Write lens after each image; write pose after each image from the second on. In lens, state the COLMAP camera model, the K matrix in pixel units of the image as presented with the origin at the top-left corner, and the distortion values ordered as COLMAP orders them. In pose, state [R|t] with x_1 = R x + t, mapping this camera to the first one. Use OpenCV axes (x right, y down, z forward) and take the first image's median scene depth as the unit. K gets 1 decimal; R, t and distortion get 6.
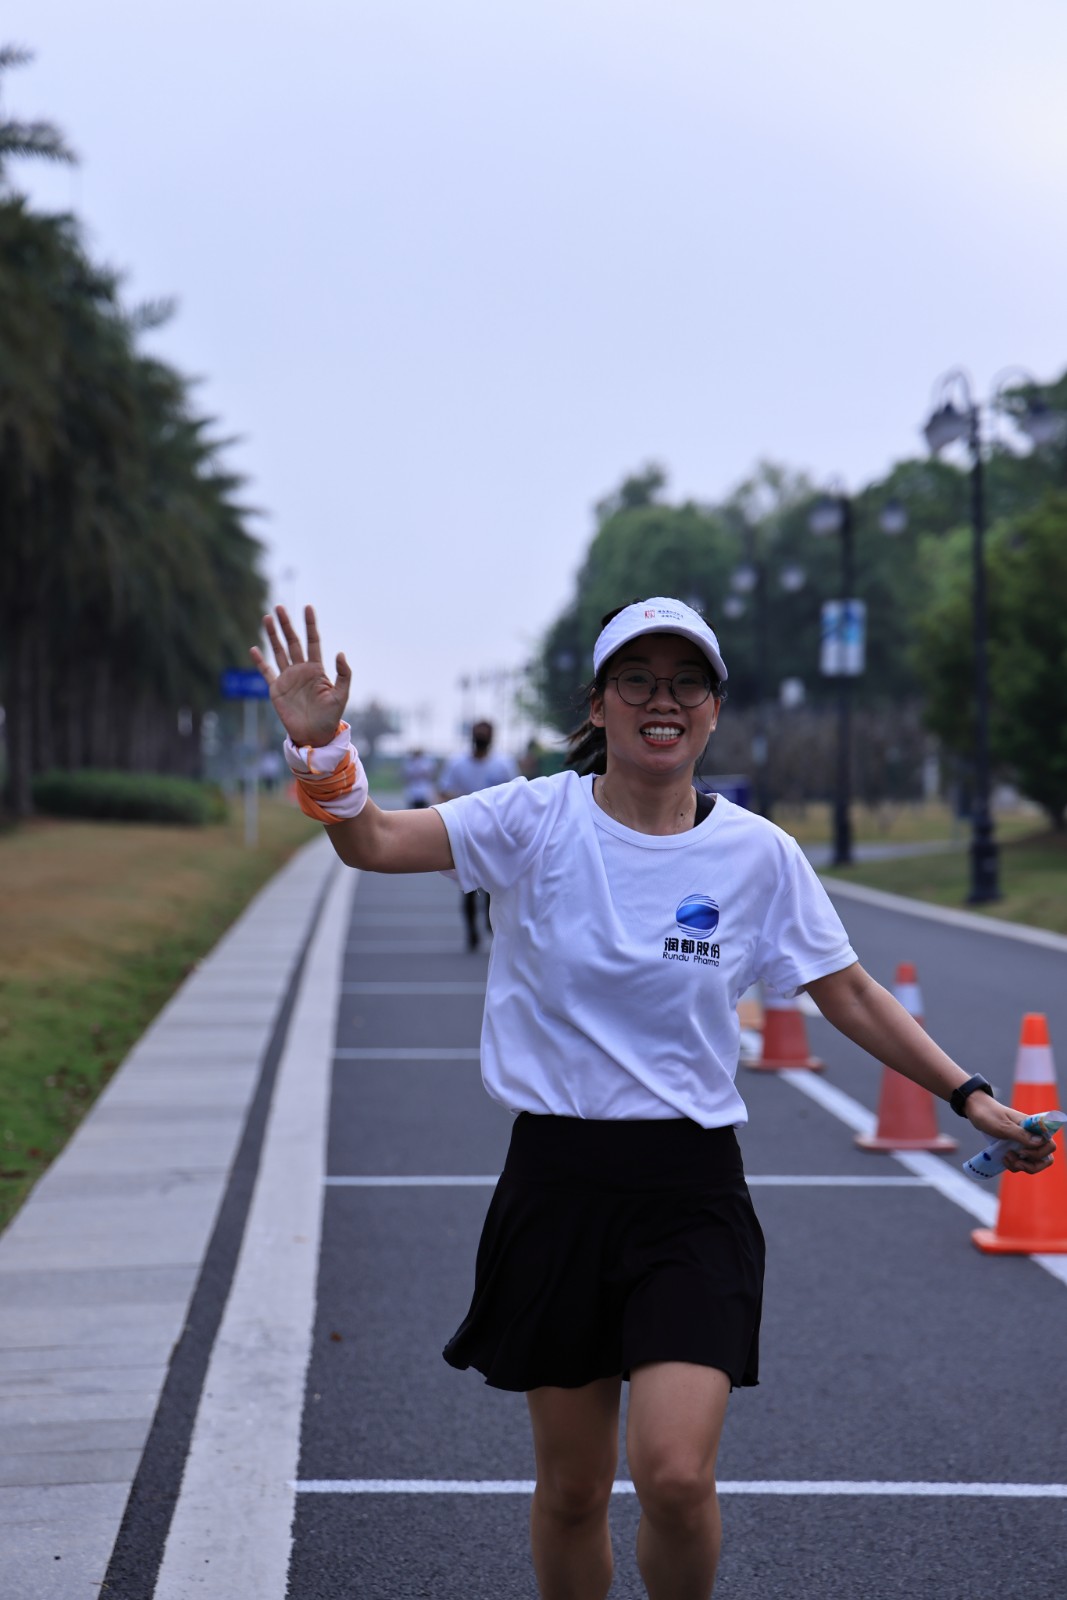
lens RADIAL K [[4786.0, 0, 543.8], [0, 4786.0, 807.8], [0, 0, 1]] dist [0.757560, 0.000000]
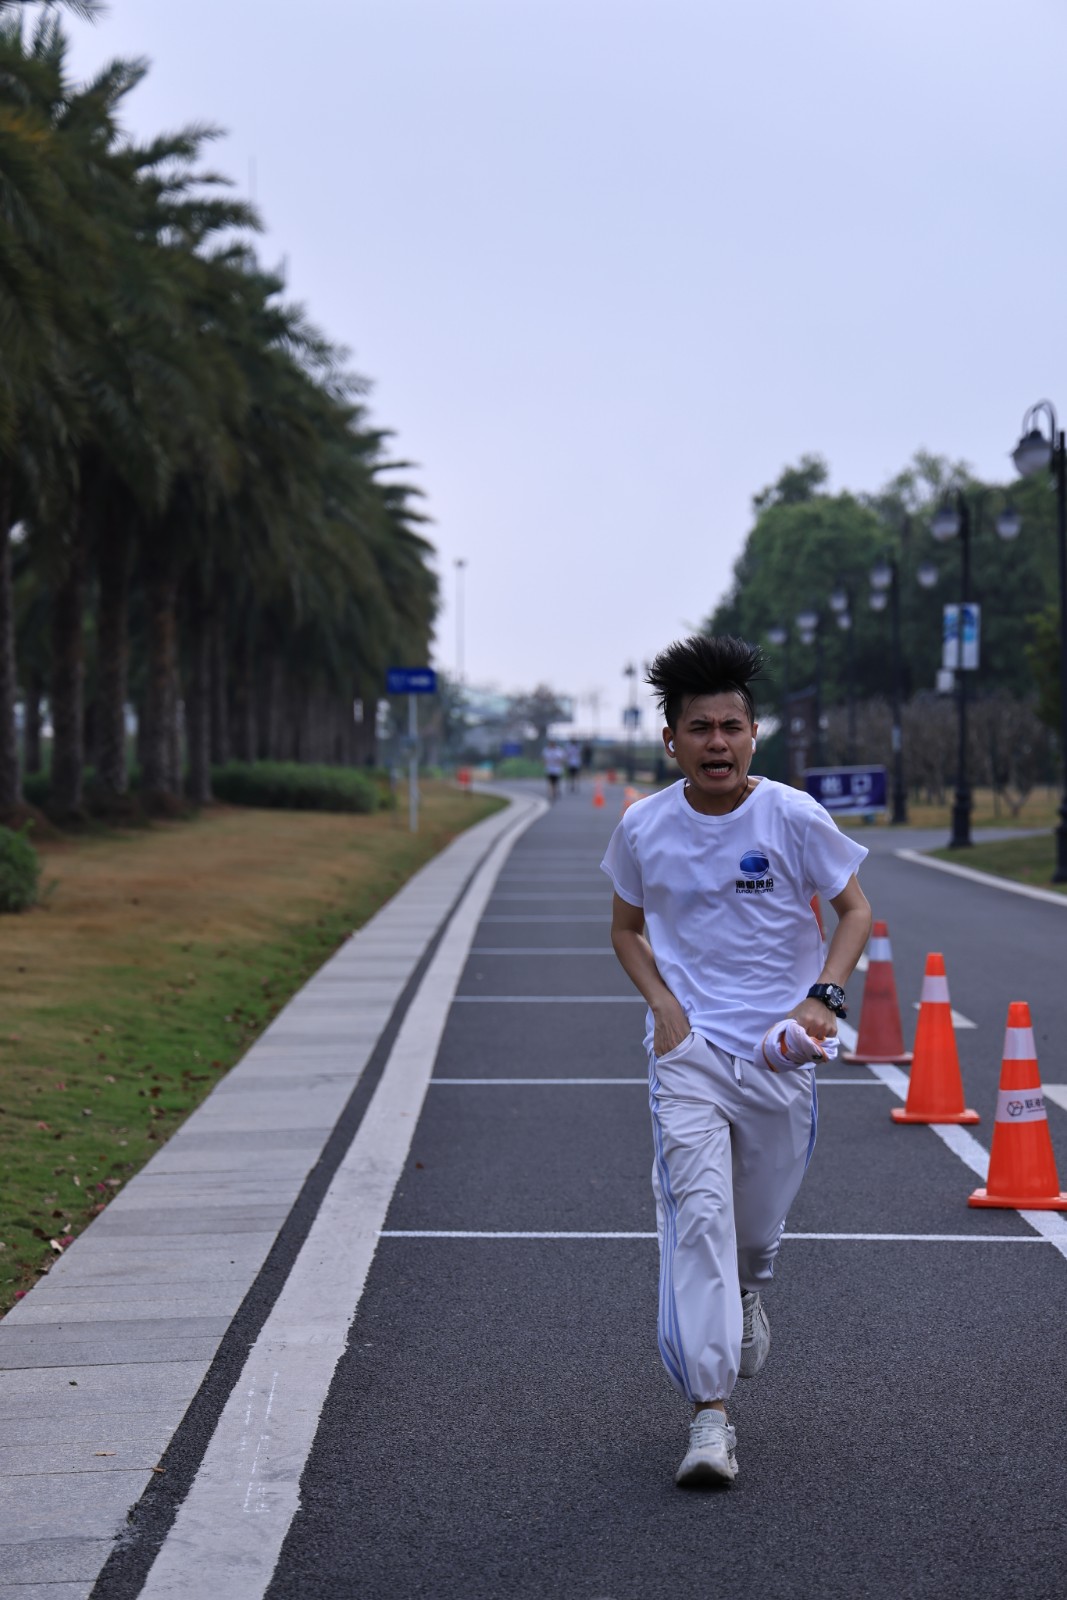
lens RADIAL K [[4786.0, 0, 517.8], [0, 4786.0, 851.8], [0, 0, 1]] dist [0.757560, 0.000000]
pose [[0.999108, -0.001264, -0.042204, 0.010175], [0.001789, 0.999922, 0.012389, -0.000876], [0.042185, -0.012453, 0.999032, -0.095826]]
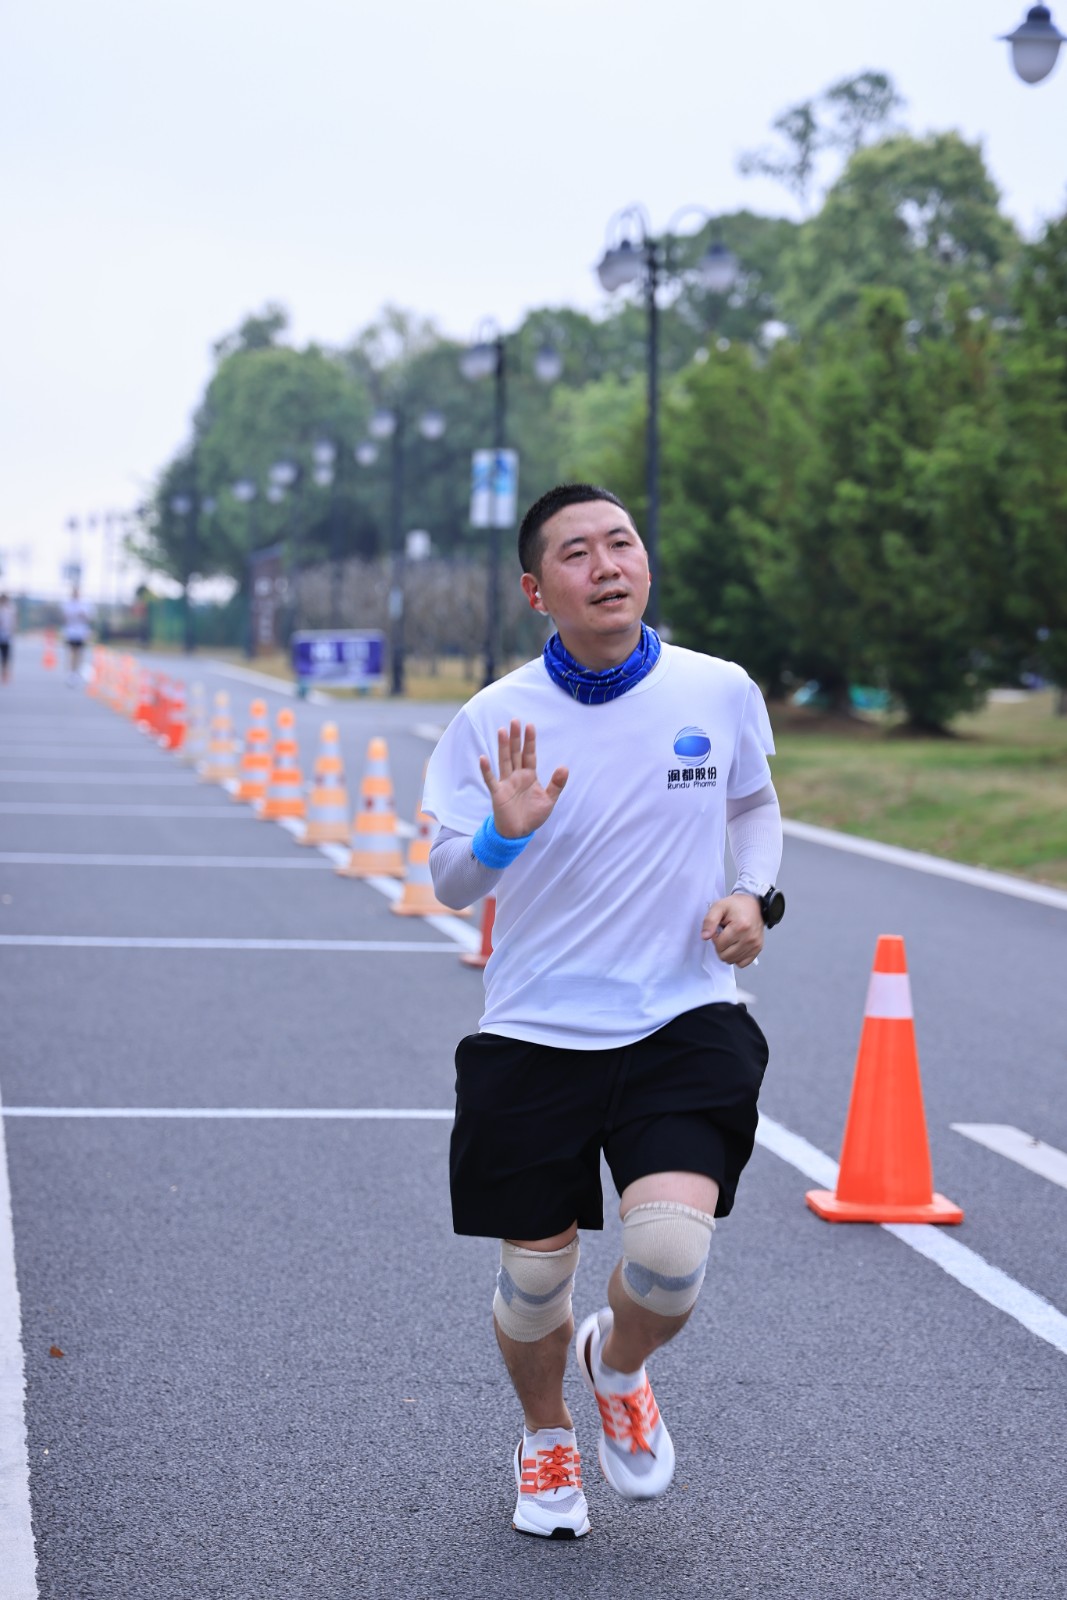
lens RADIAL K [[4786.0, 0, 601.8], [0, 4786.0, 824.9], [0, 0, 1]] dist [0.757560, 0.000000]
pose [[0.995321, 0.019731, 0.094585, -0.006613], [-0.022958, 0.999187, 0.033149, -0.000618], [-0.093854, -0.035165, 0.994965, 0.045506]]
